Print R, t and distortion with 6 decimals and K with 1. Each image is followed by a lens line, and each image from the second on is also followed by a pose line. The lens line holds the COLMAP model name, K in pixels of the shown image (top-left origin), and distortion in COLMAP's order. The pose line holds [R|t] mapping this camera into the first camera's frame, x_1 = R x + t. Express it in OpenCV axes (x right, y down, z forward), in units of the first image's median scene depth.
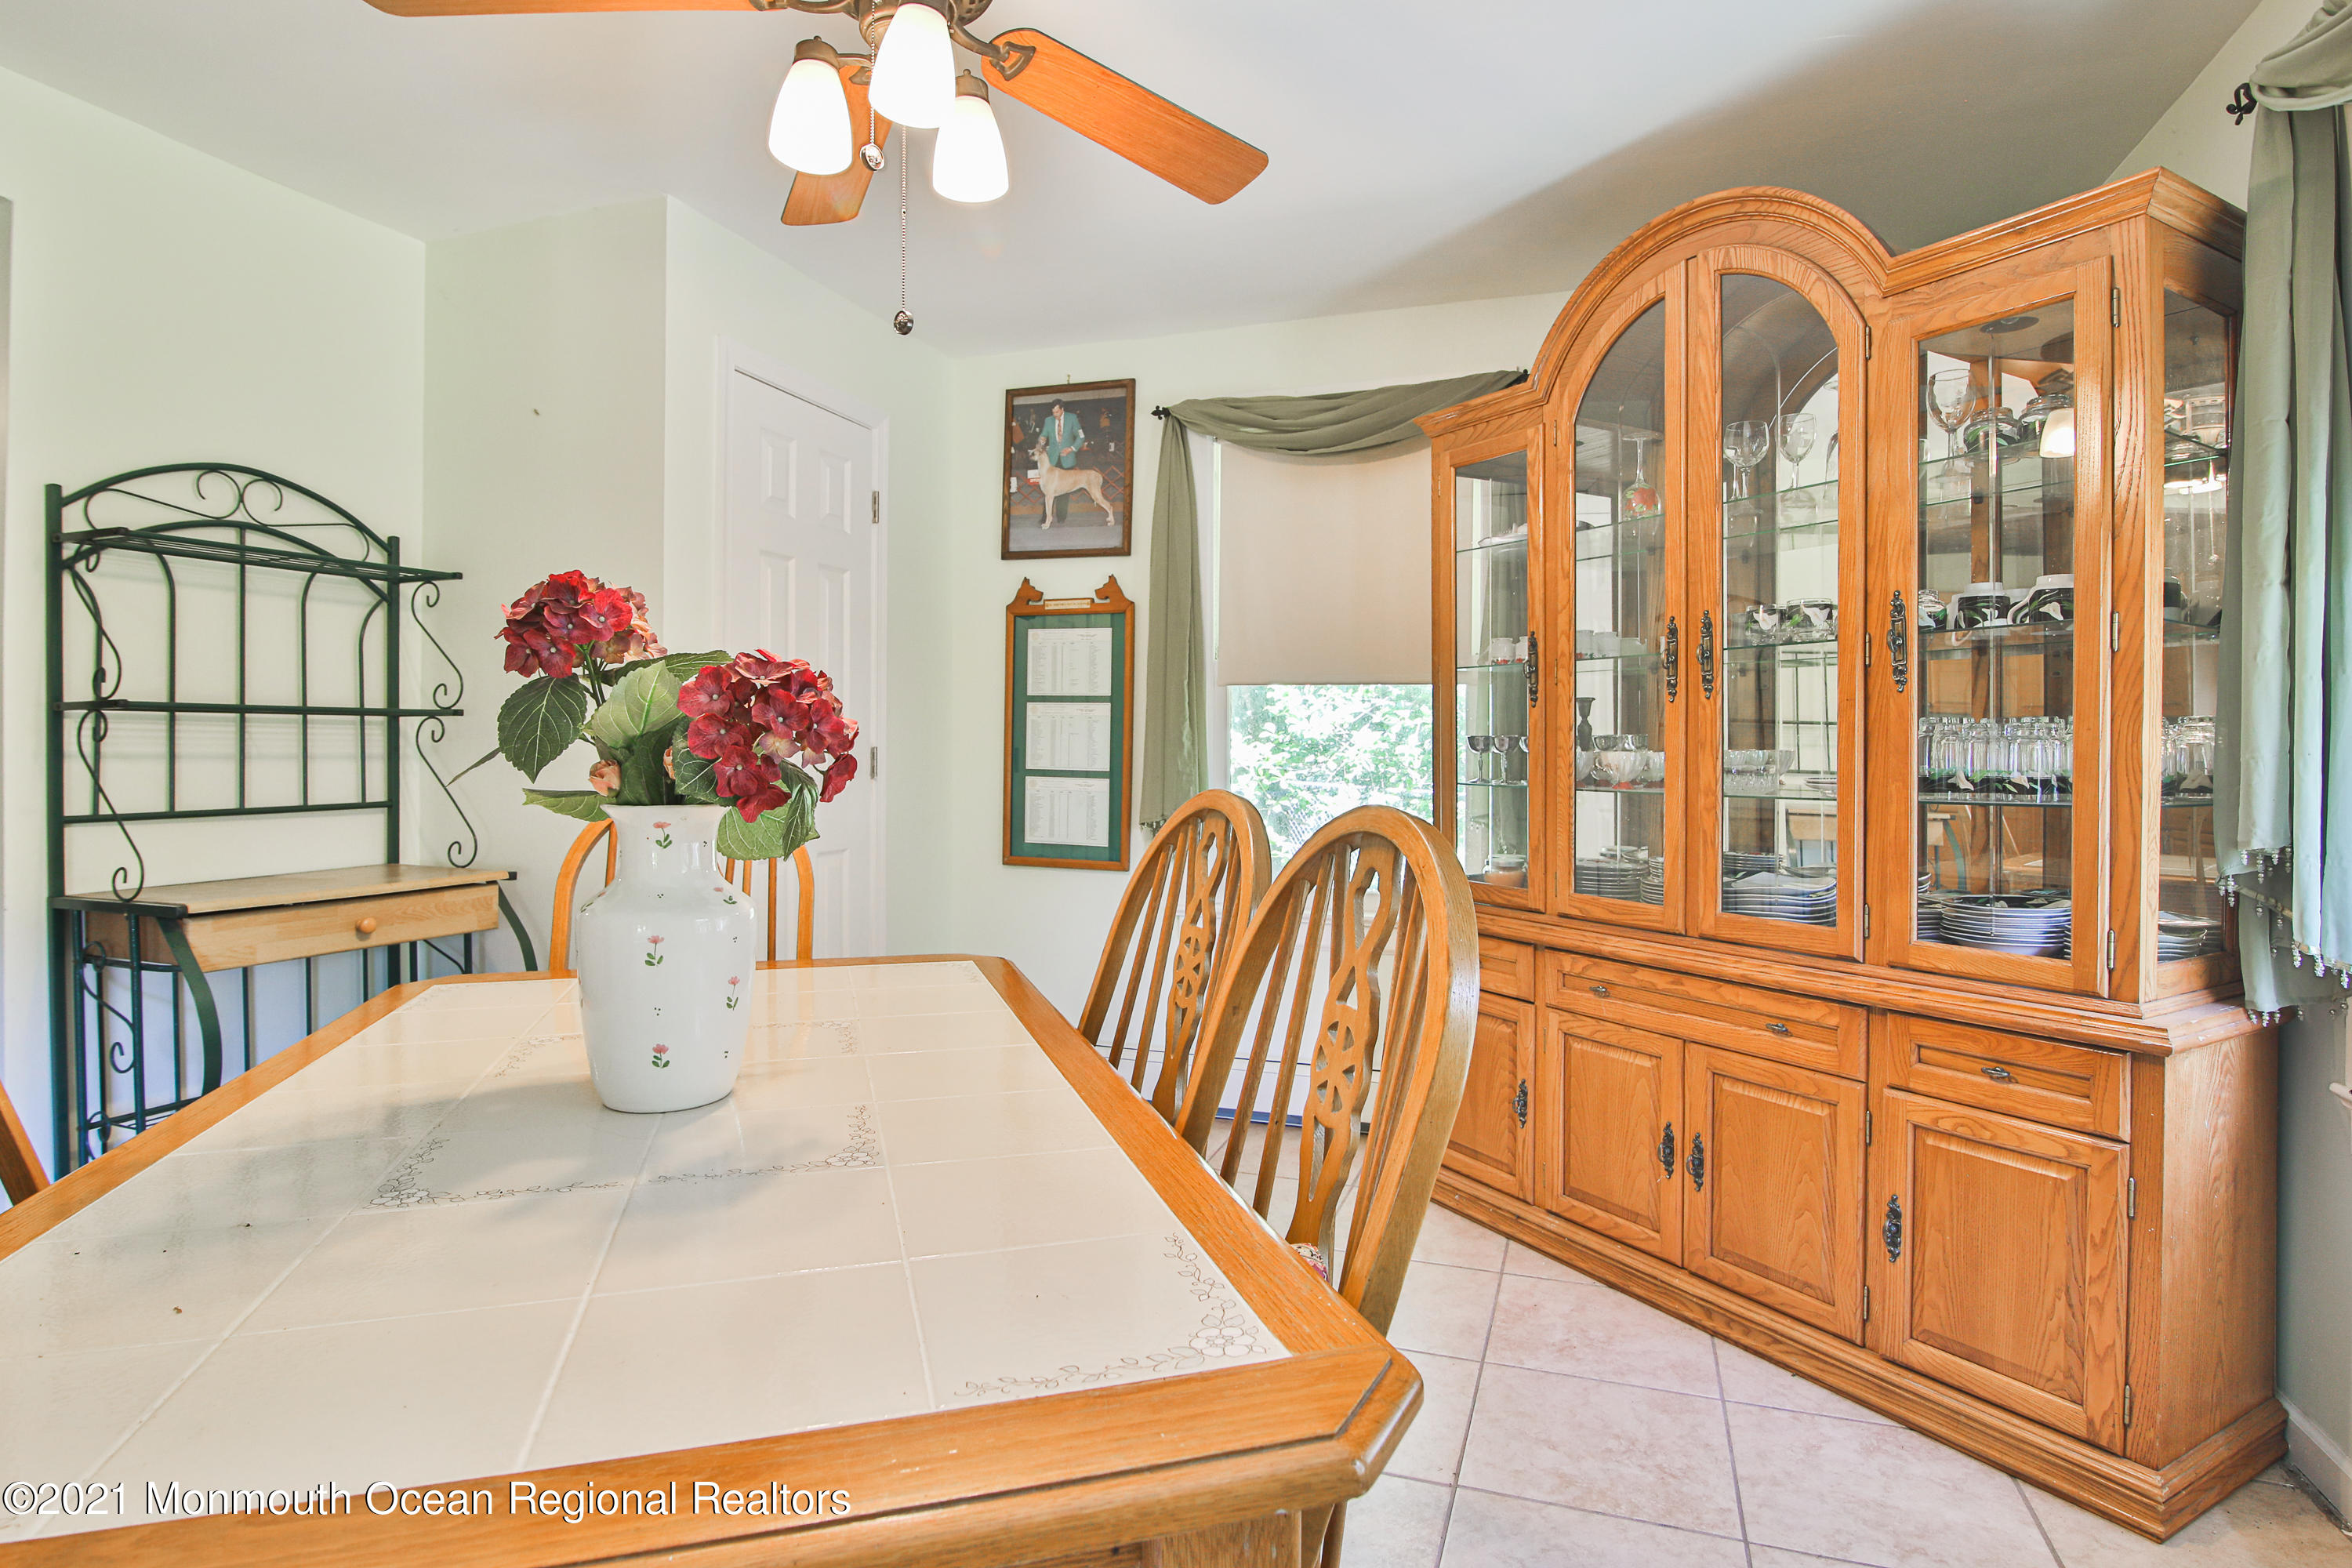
lens RADIAL K [[1183.1, 0, 1169.8], [0, 1183.1, 768.1], [0, 0, 1]] dist [0.000887, 0.000217]
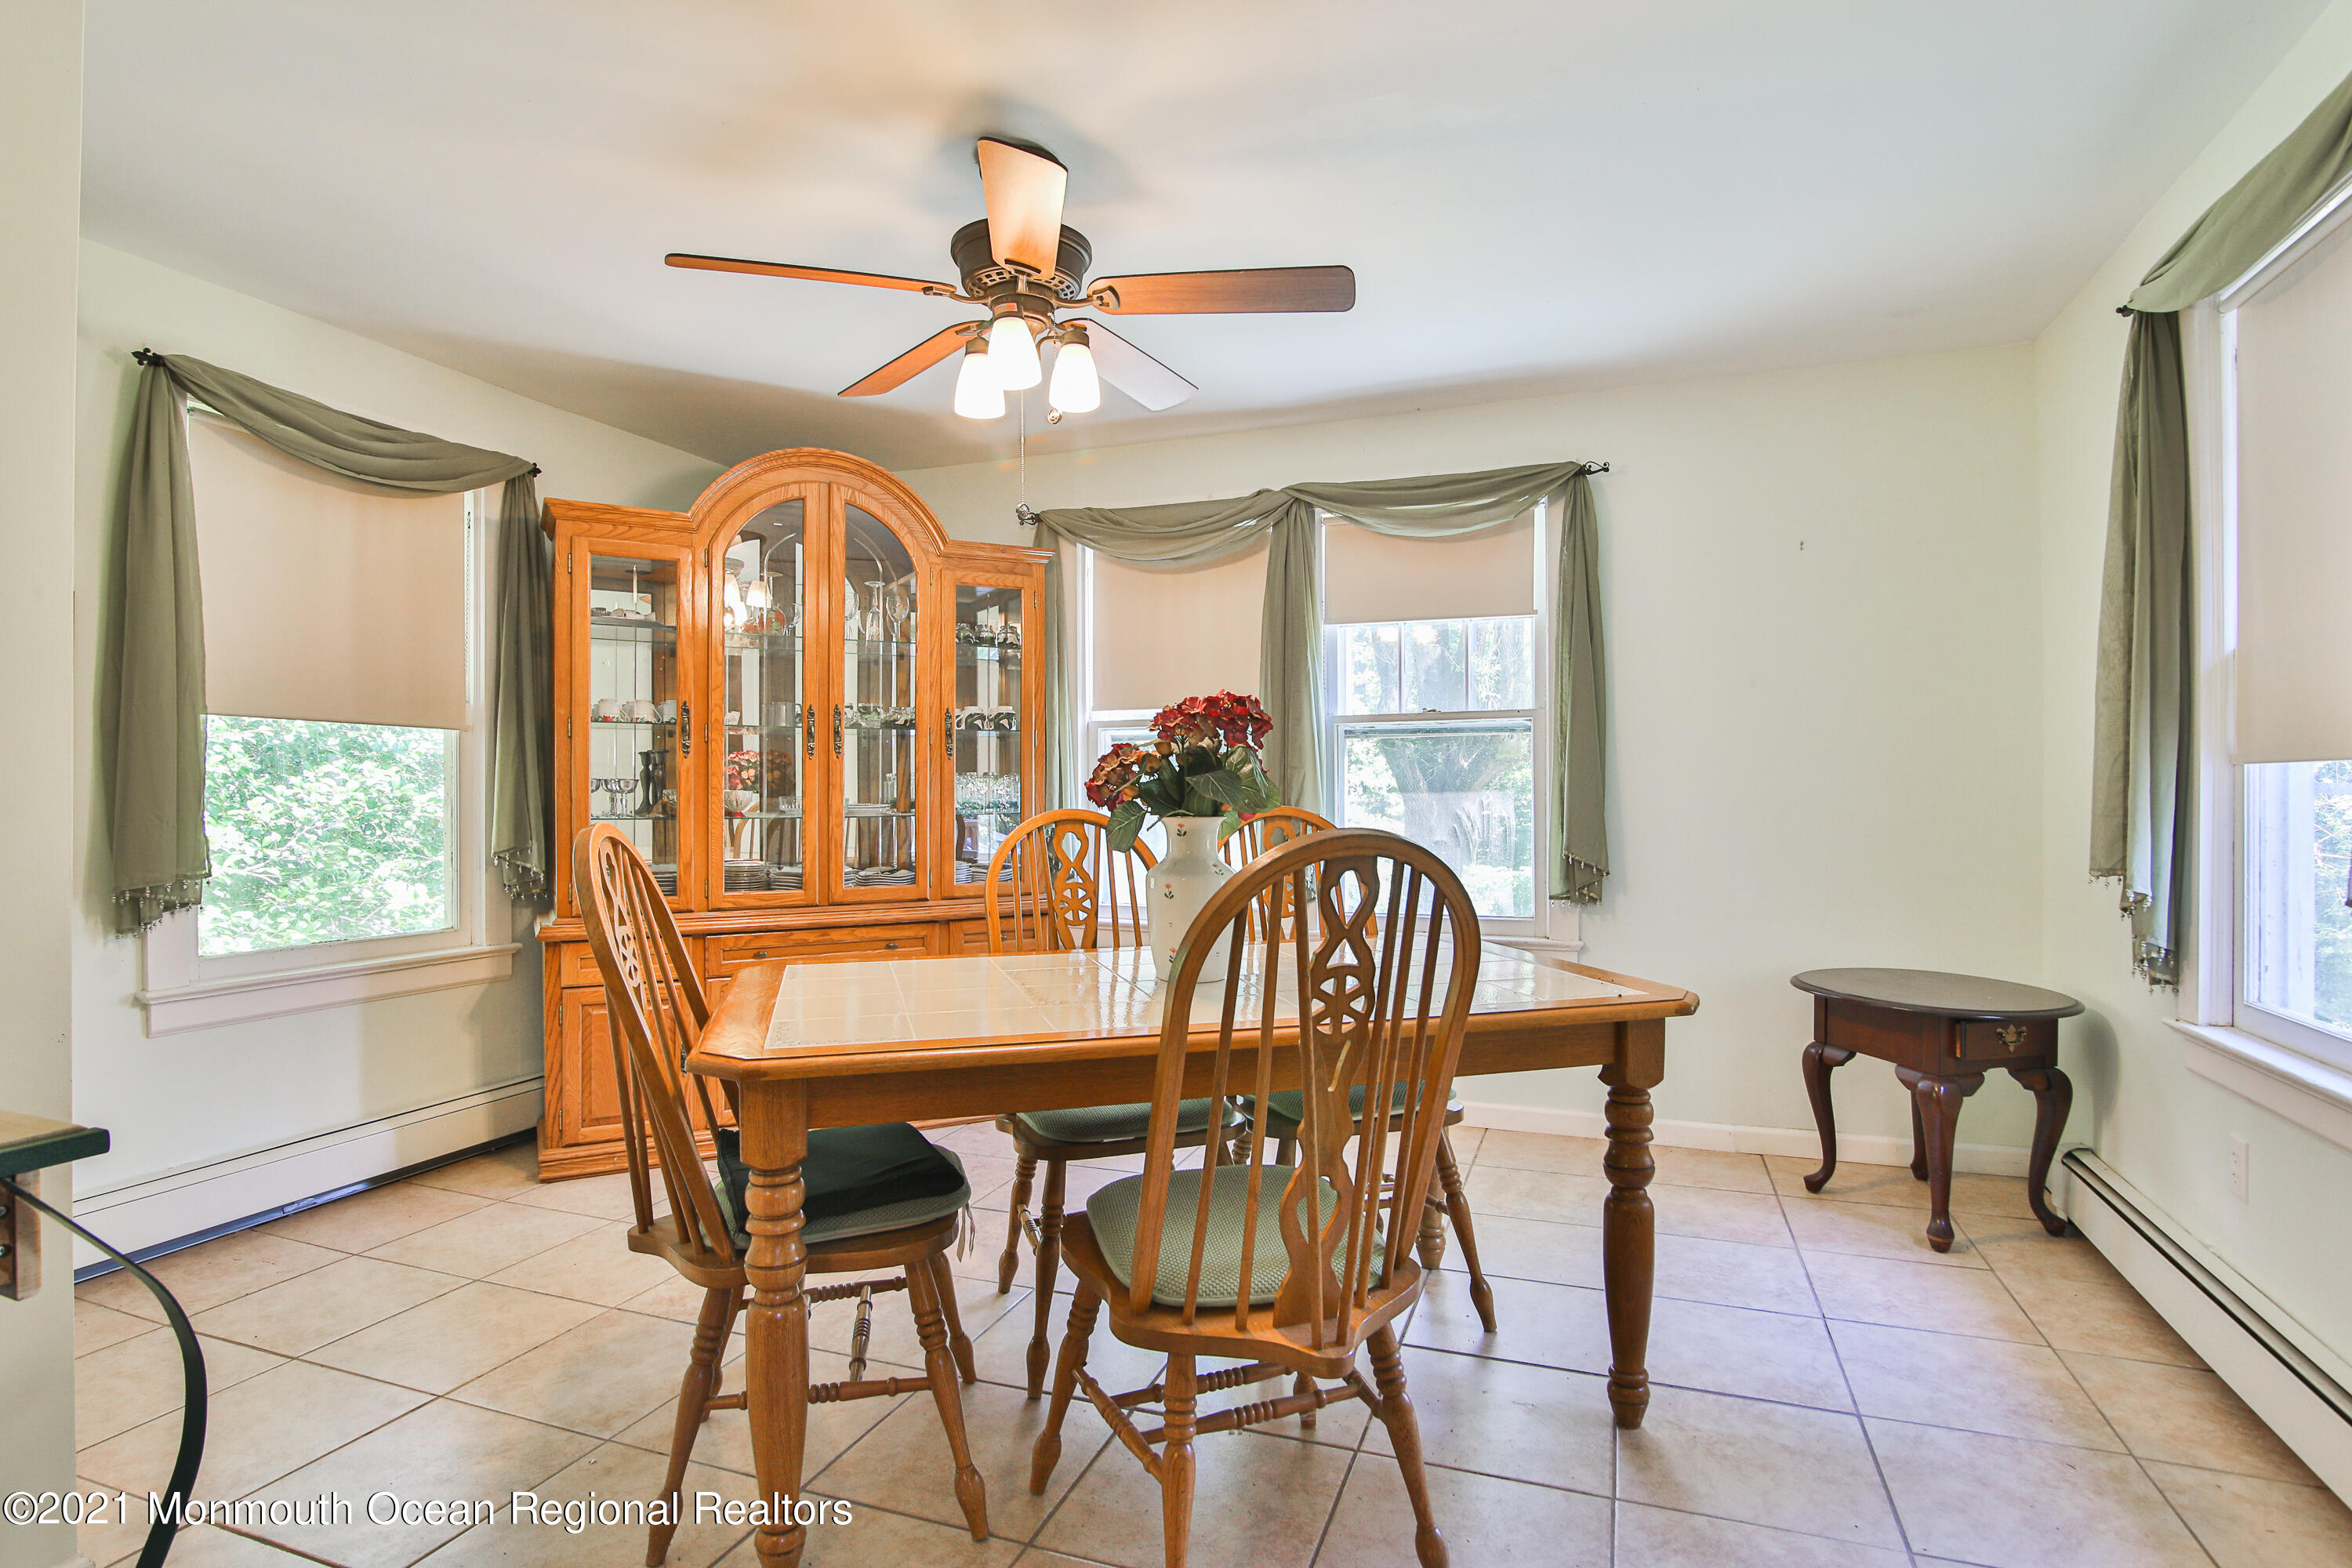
lens RADIAL K [[1161.8, 0, 1176.1], [0, 1161.8, 797.5], [0, 0, 1]] dist [-0.031325, 0.000101]
pose [[0.096664, -0.013712, 0.995223, -1.069013], [0.012603, 0.999842, 0.012551, -0.016749], [-0.995237, 0.011330, 0.096821, 0.371218]]
